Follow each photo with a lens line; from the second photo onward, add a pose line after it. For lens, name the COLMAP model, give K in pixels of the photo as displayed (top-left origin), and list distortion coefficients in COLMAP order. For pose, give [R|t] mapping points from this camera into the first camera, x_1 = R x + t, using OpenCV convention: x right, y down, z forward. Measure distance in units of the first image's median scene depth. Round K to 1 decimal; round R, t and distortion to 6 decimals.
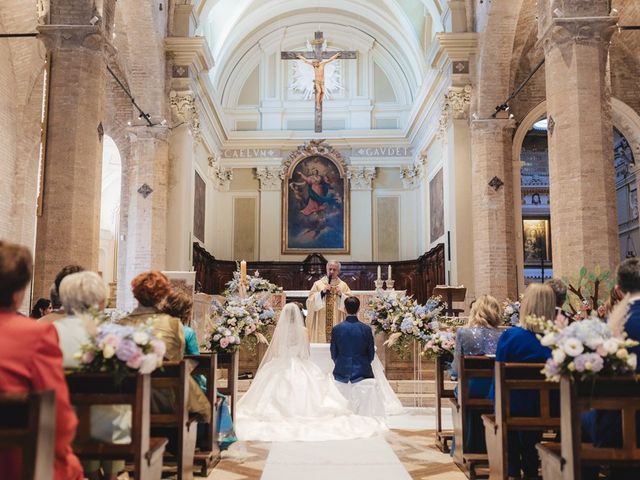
lens RADIAL K [[710.2, 0, 320.0], [0, 710.2, 240.0], [0, 0, 1]] dist [-0.008296, 0.012976]
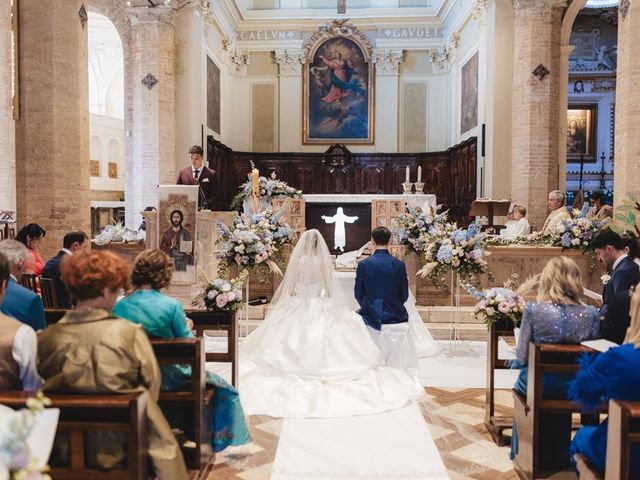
lens RADIAL K [[686.6, 0, 320.0], [0, 686.6, 240.0], [0, 0, 1]] dist [-0.001110, 0.003039]
pose [[0.999480, 0.006387, -0.031606, -0.000593], [-0.000754, 0.984549, 0.175109, -0.023594], [0.032236, -0.174994, 0.984042, 0.109609]]
